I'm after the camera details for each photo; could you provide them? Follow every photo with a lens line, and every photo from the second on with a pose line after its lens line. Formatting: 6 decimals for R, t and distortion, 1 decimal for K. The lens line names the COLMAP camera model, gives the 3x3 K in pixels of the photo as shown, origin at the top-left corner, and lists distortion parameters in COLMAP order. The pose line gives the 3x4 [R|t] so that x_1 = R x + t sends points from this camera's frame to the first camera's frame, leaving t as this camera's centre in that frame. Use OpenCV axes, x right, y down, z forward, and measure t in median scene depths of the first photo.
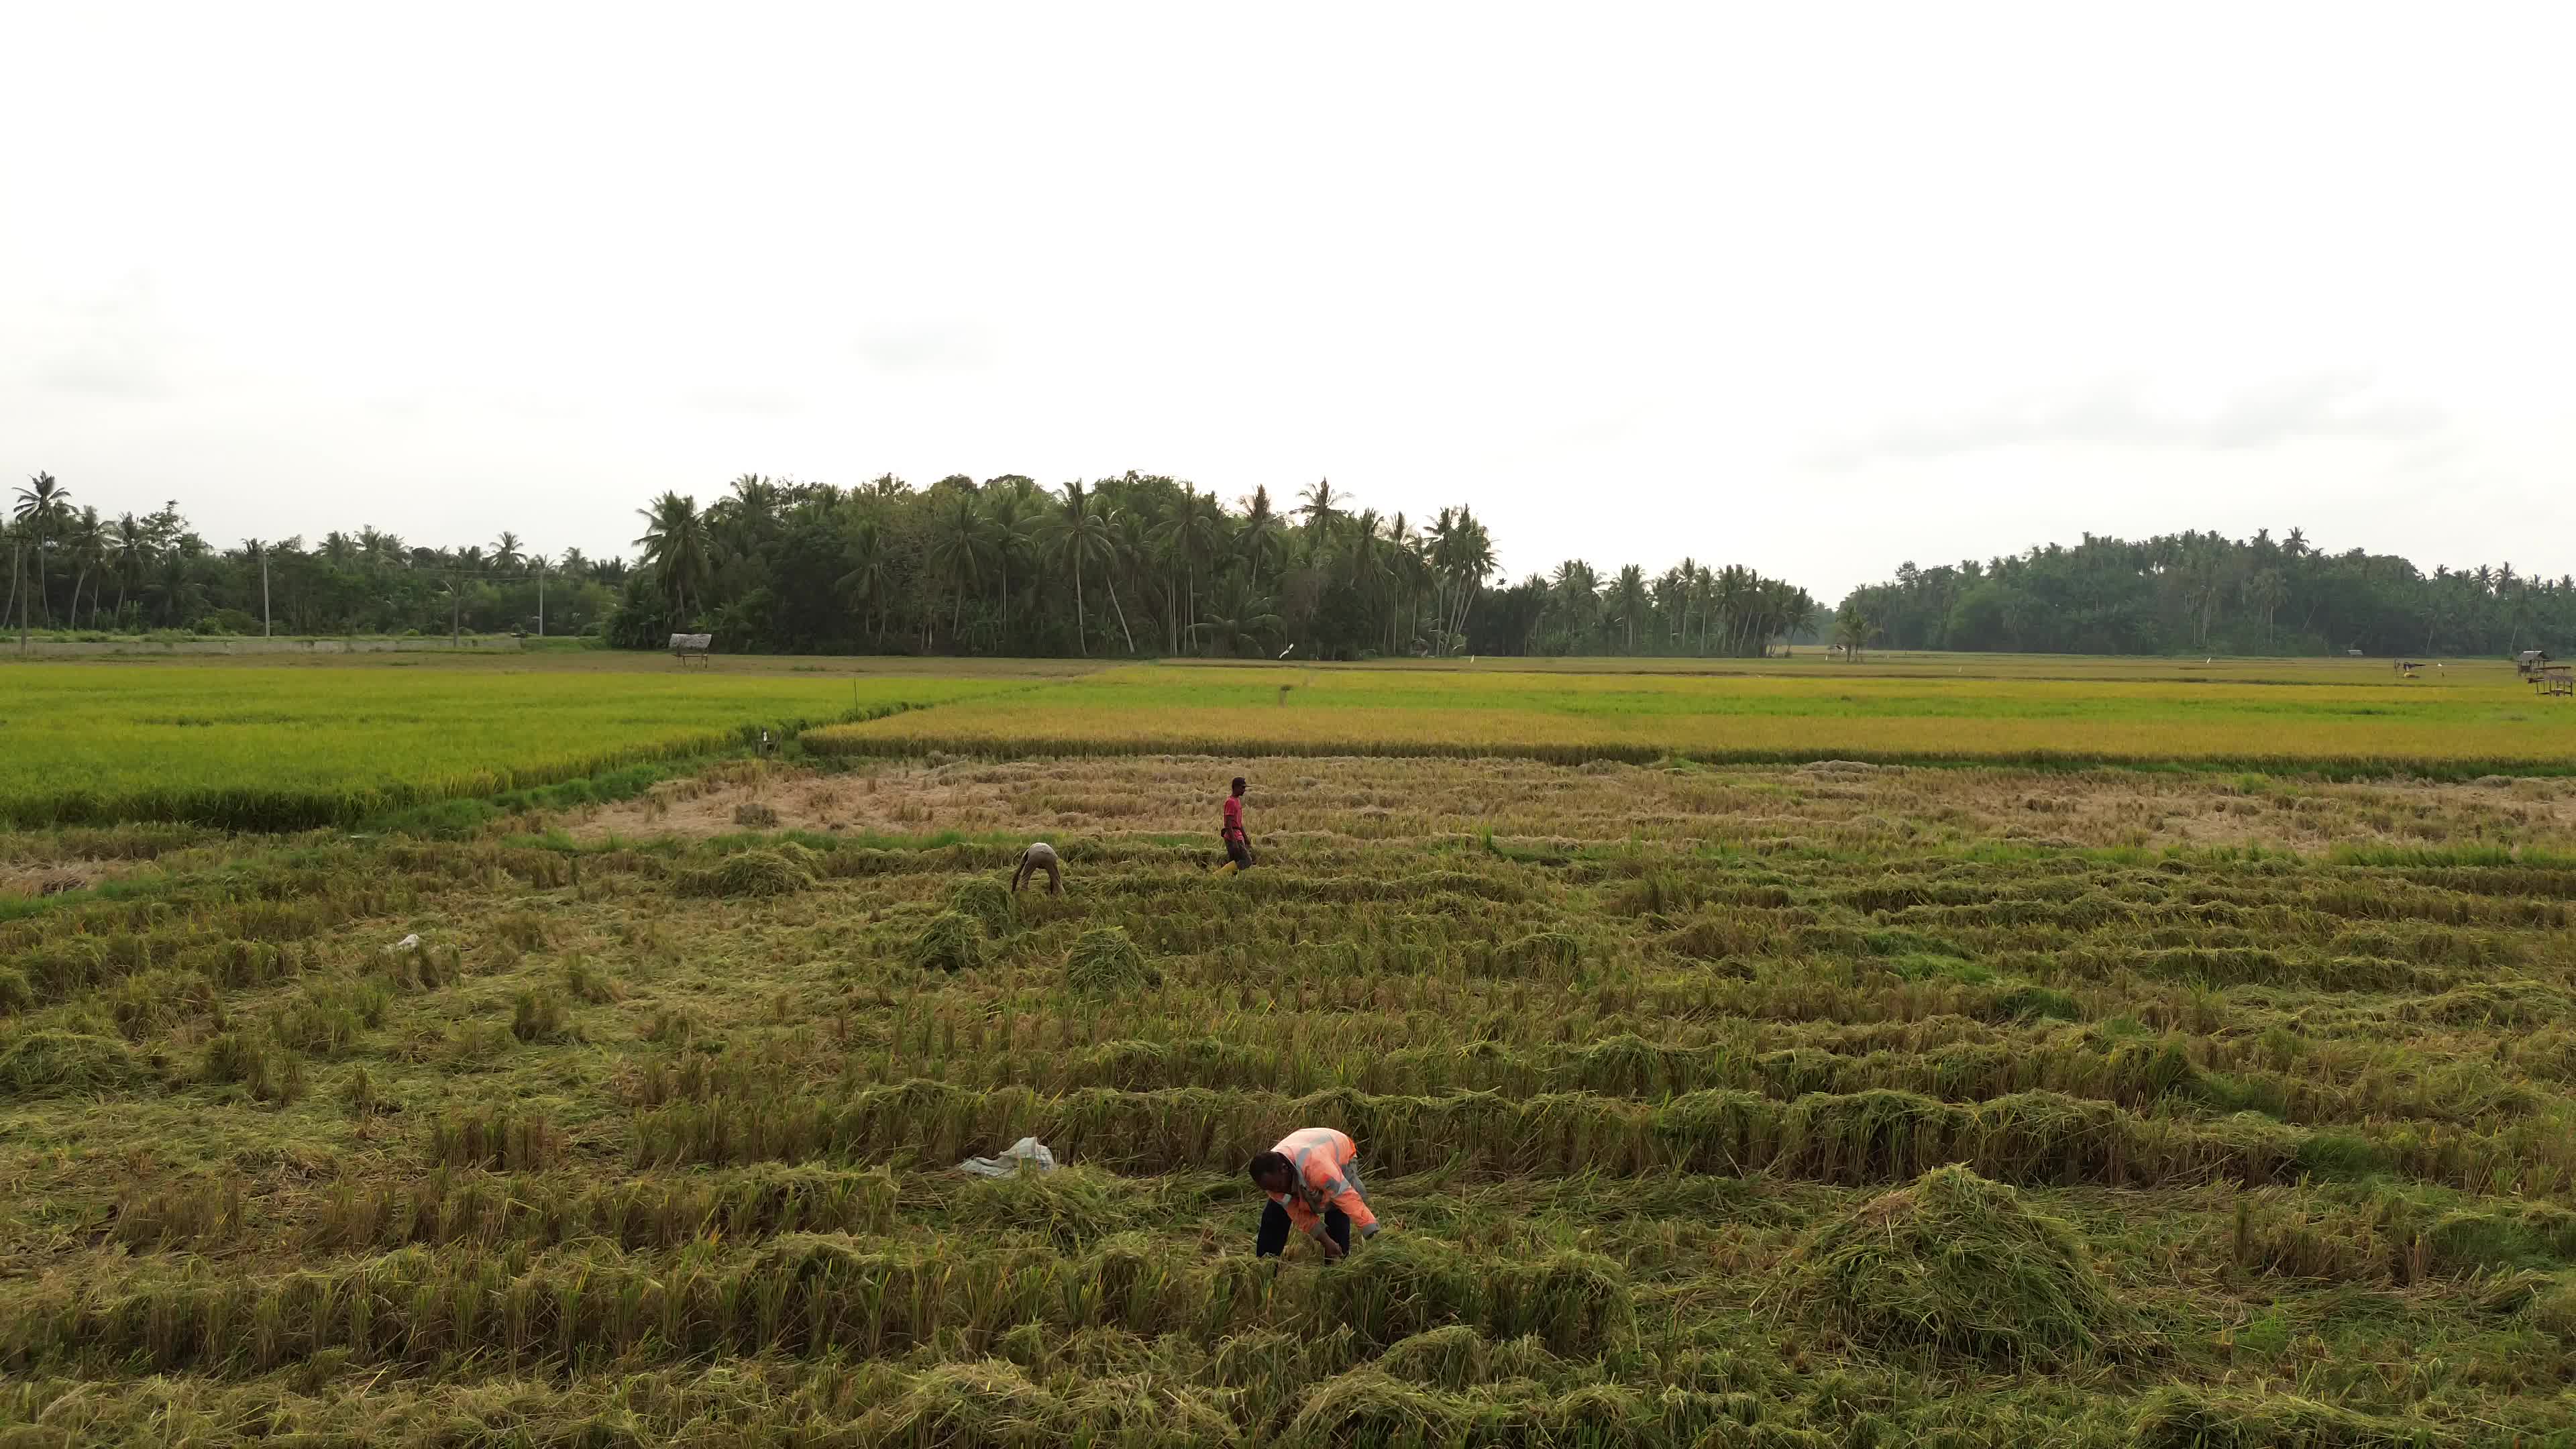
lens RADIAL K [[1892.7, 0, 1290.1], [0, 1892.7, 729.2], [0, 0, 1]] dist [0.065719, -0.063021]
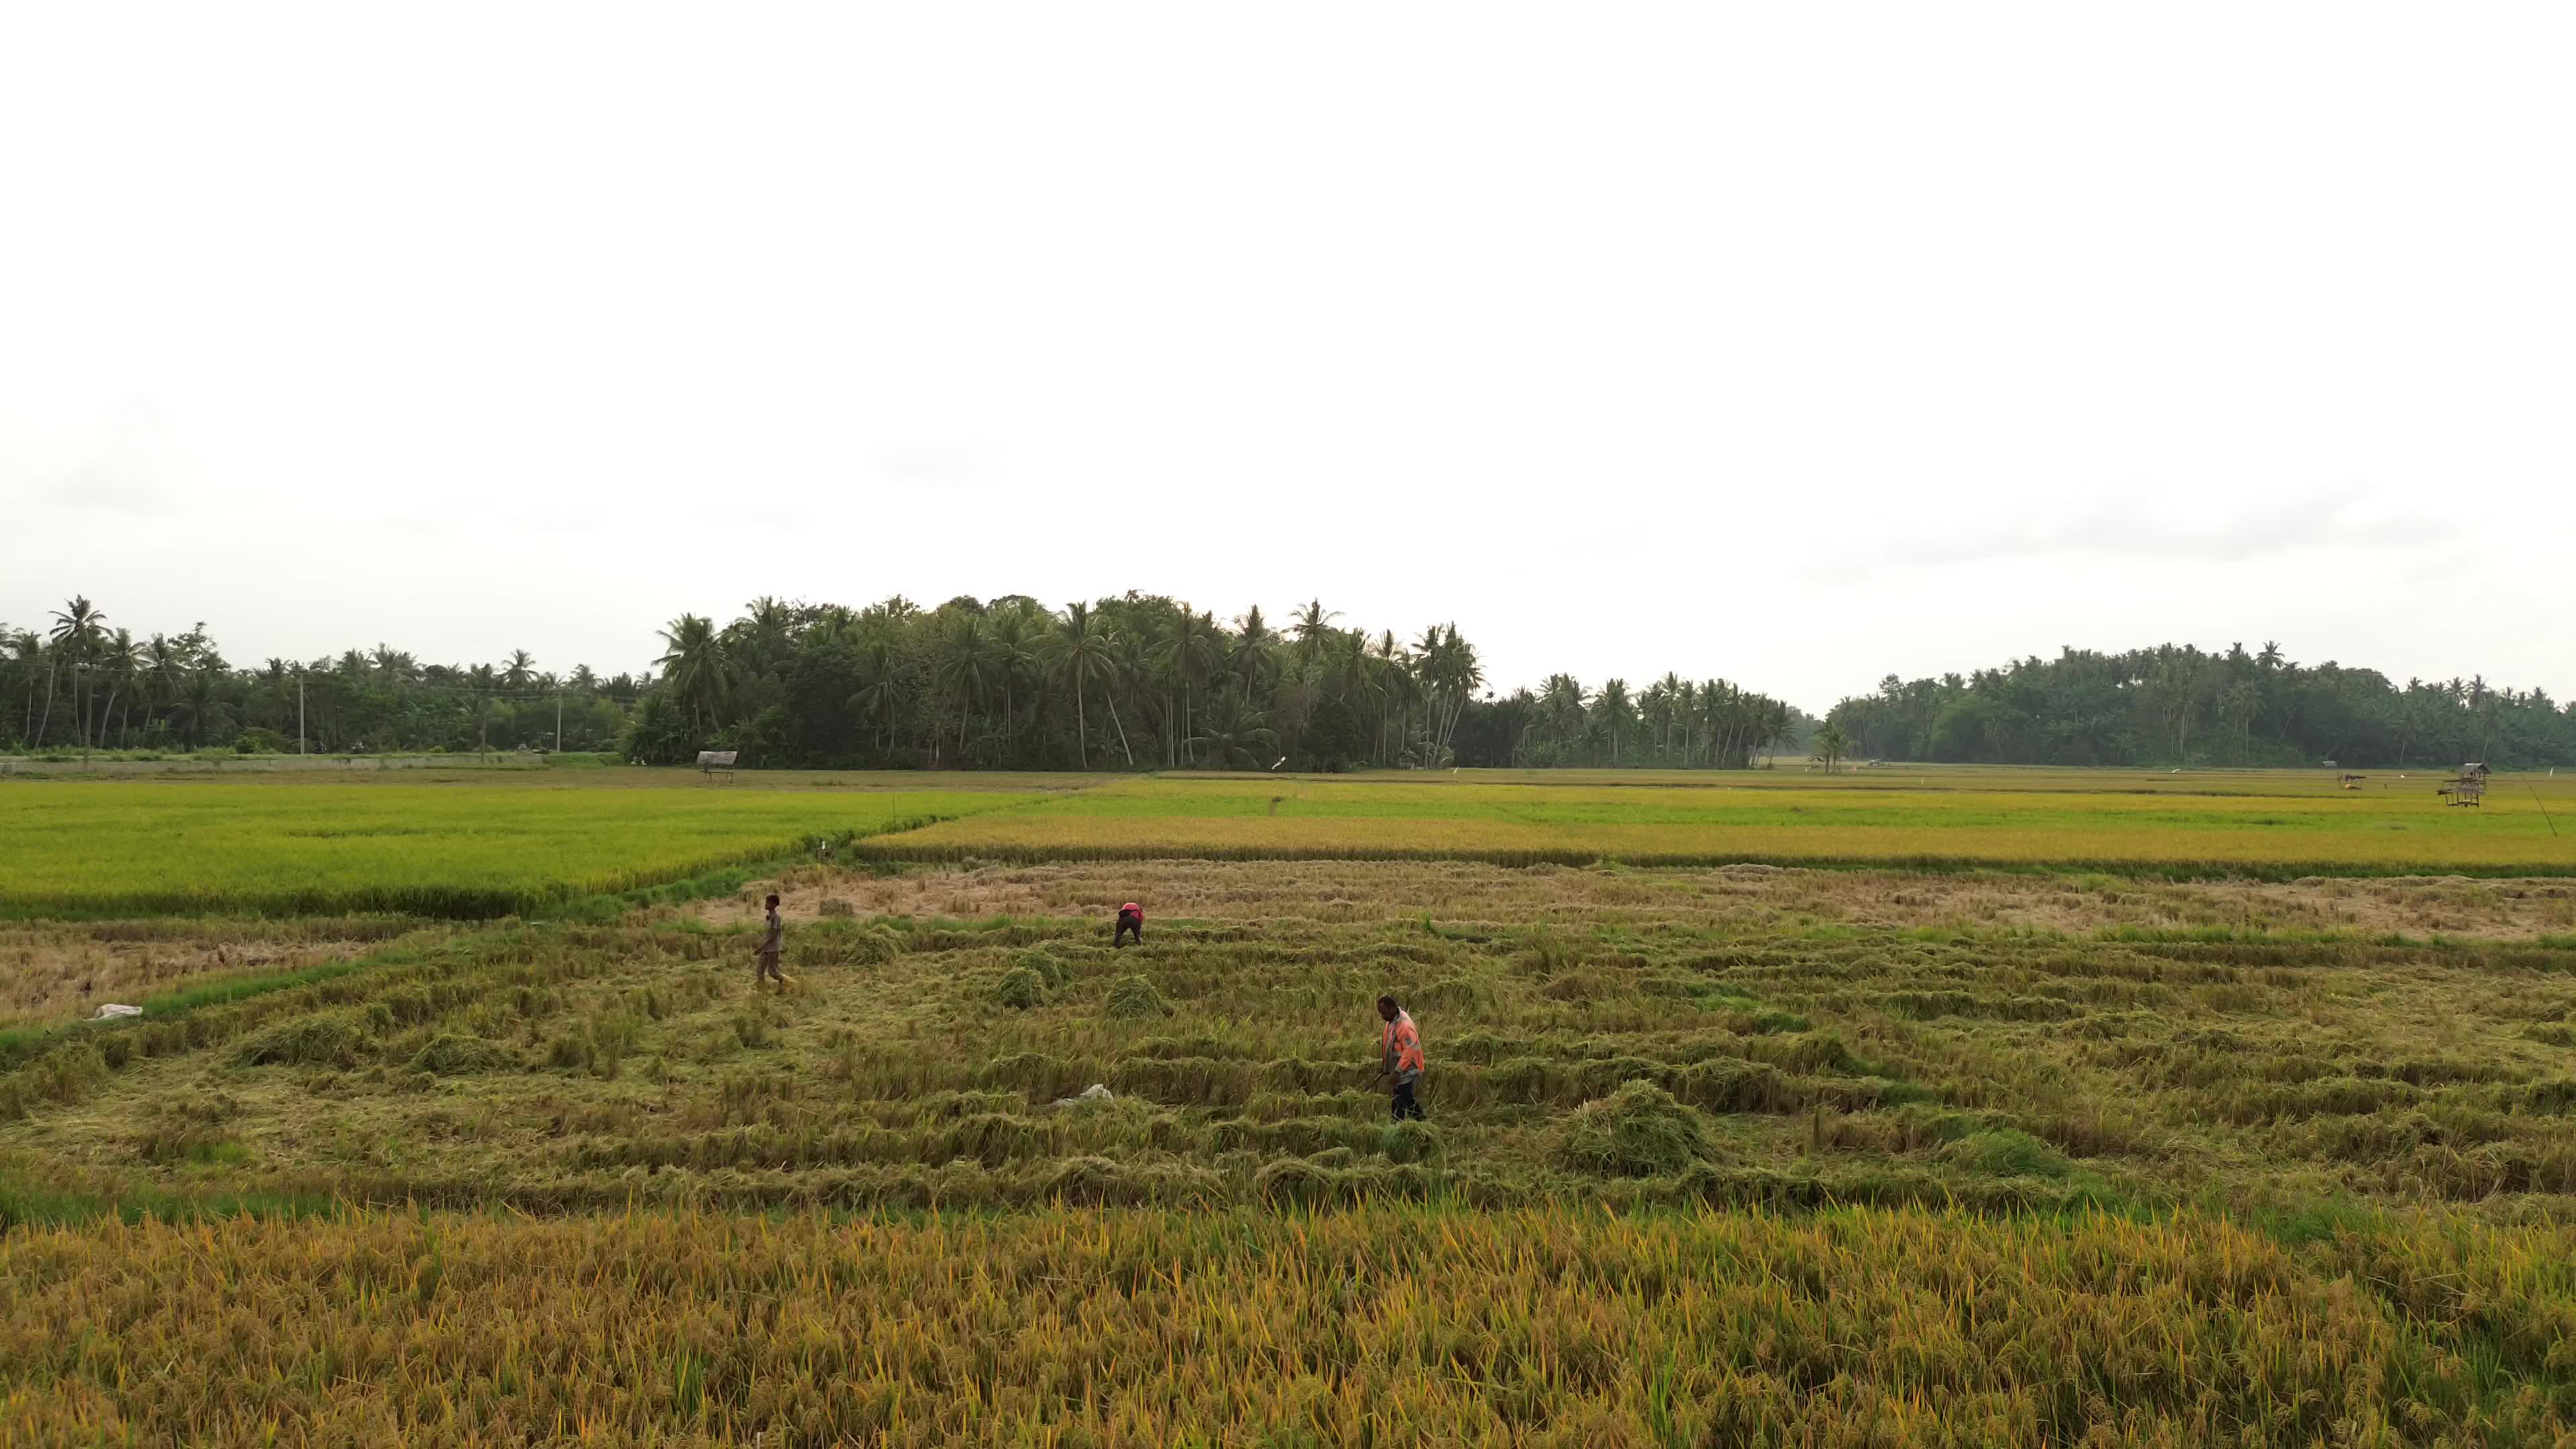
lens RADIAL K [[1892.7, 0, 1288.4], [0, 1892.7, 715.0], [0, 0, 1]] dist [0.065719, -0.063021]
pose [[0.999996, -0.002249, 0.001459, 0.001854], [0.002340, 0.997819, -0.065964, 0.000617], [-0.001307, 0.065967, 0.997821, -0.050852]]
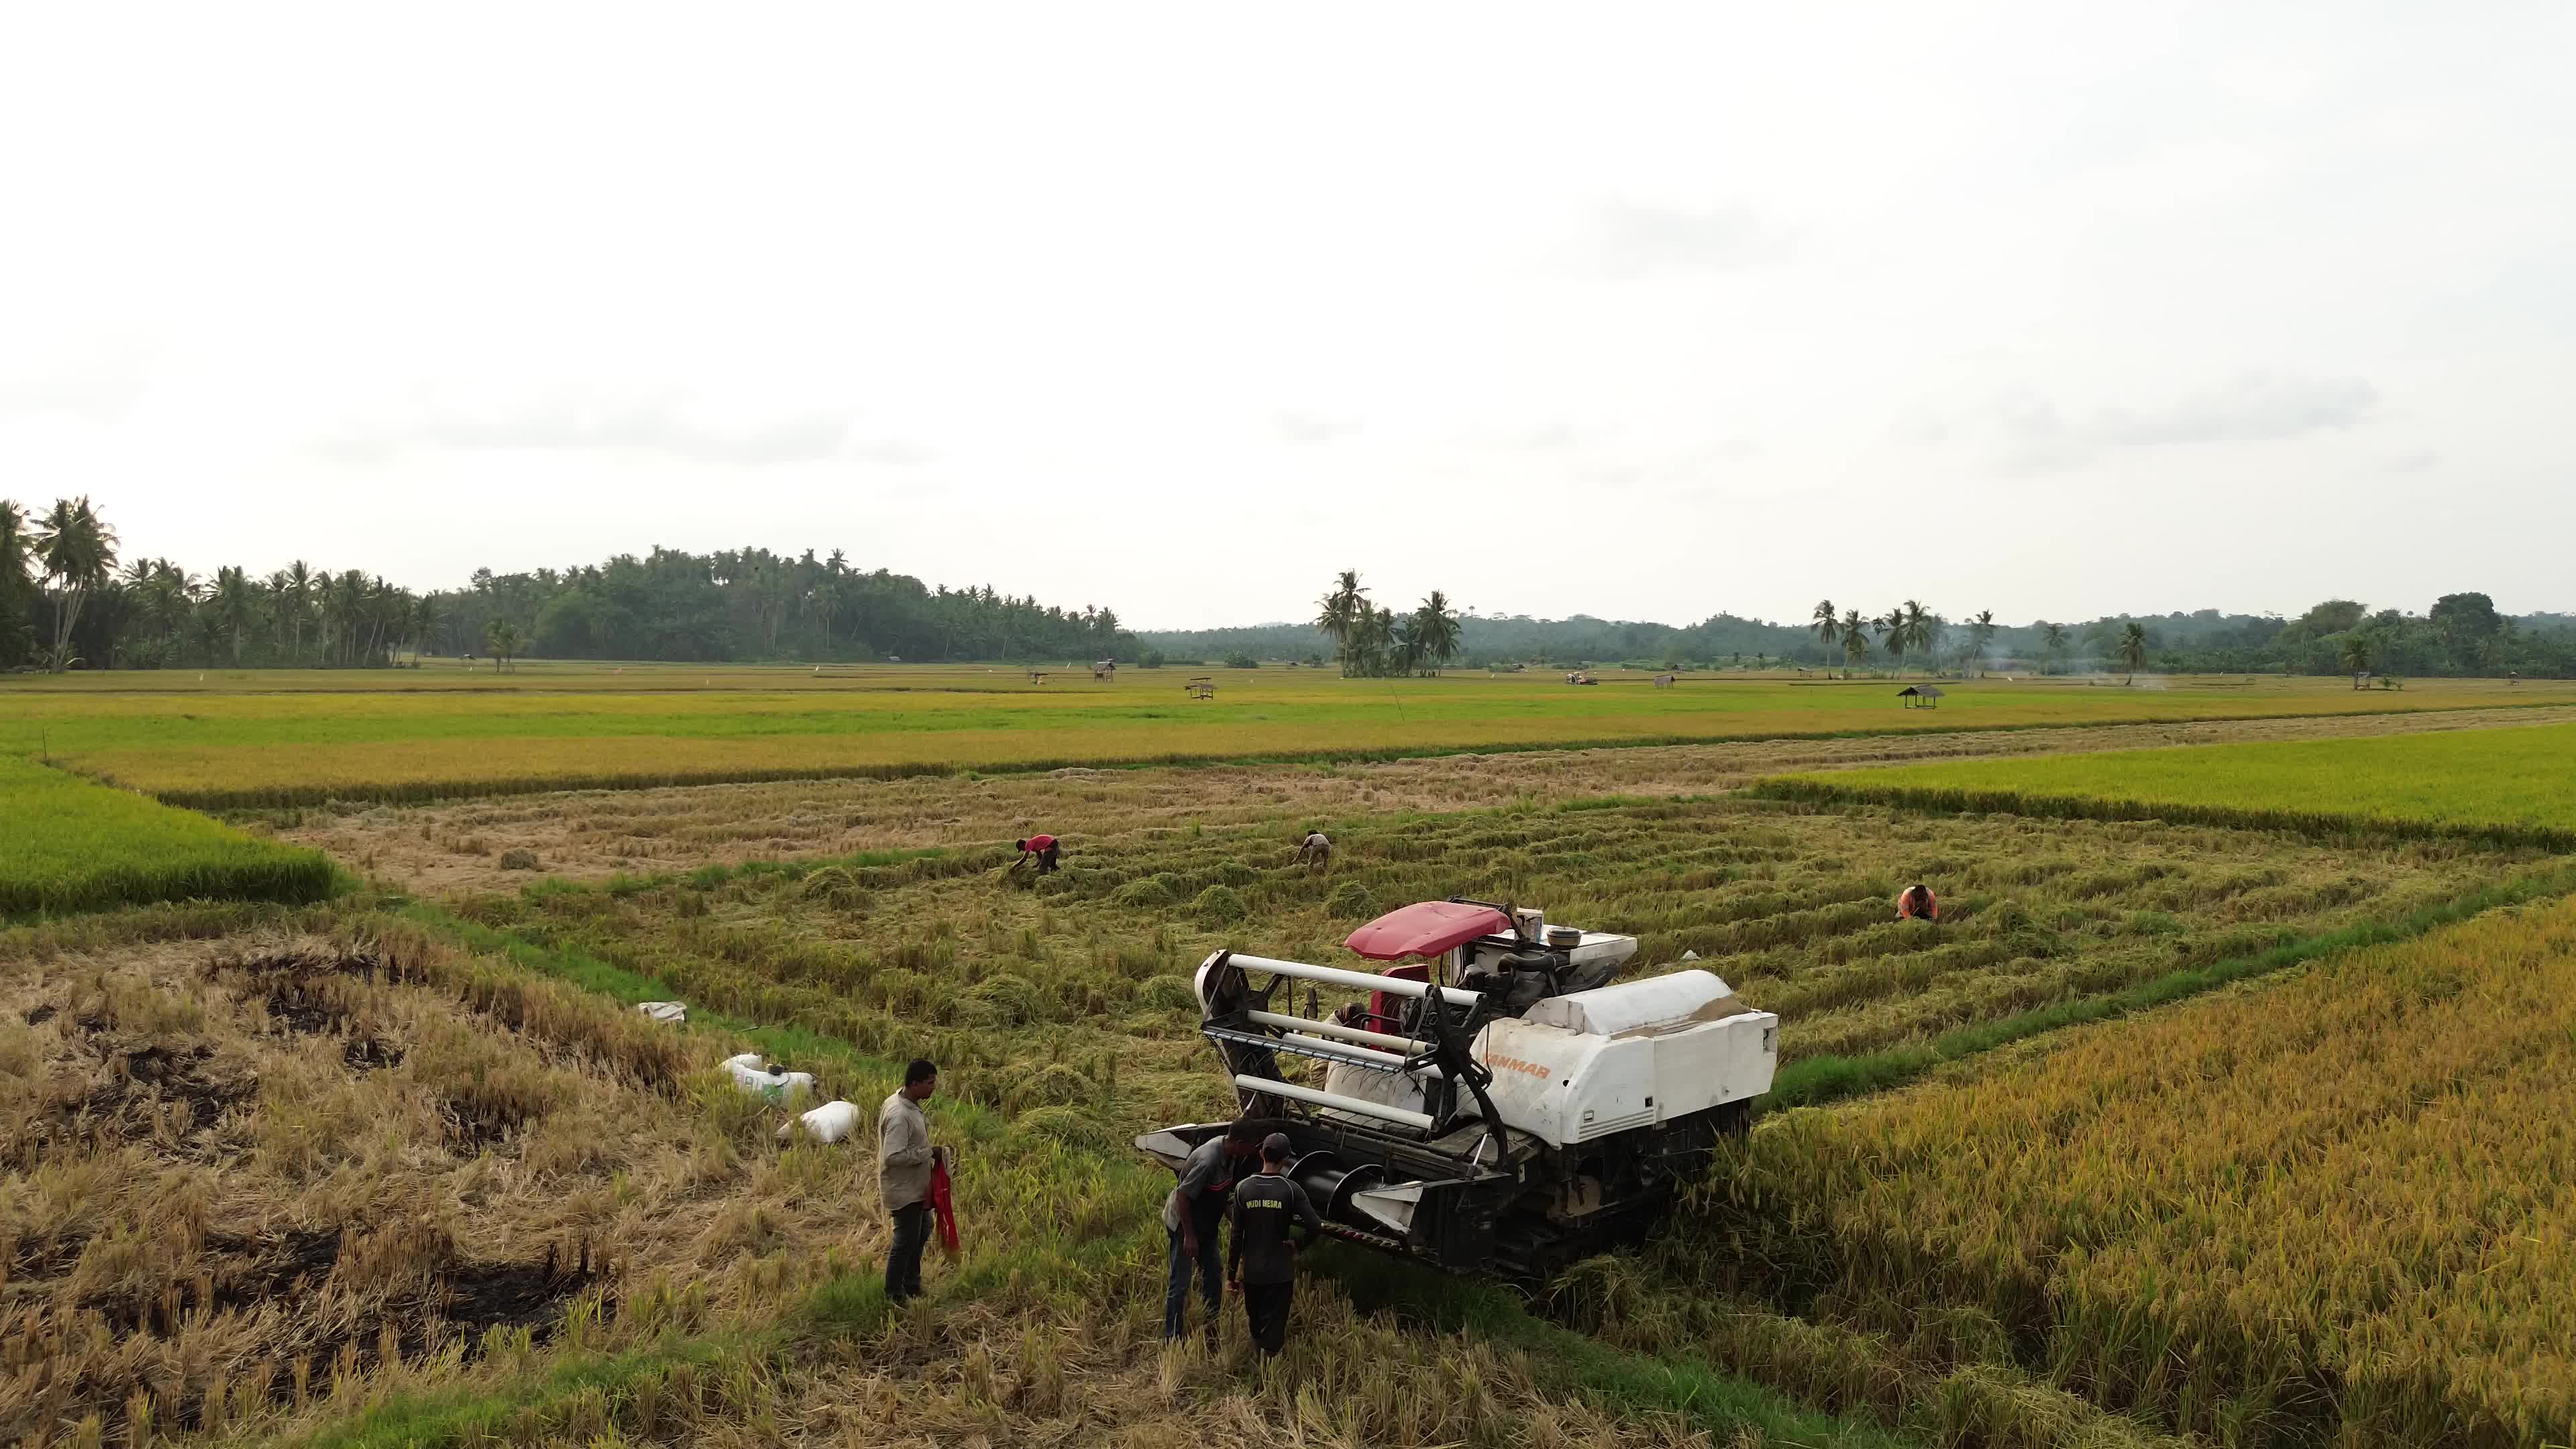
lens RADIAL K [[1892.7, 0, 1294.9], [0, 1892.7, 722.4], [0, 0, 1]] dist [0.065719, -0.063021]
pose [[0.731955, -0.028341, 0.680763, -0.158689], [0.031853, 0.999465, 0.007360, -0.006351], [-0.680608, 0.016298, 0.732467, -0.025352]]
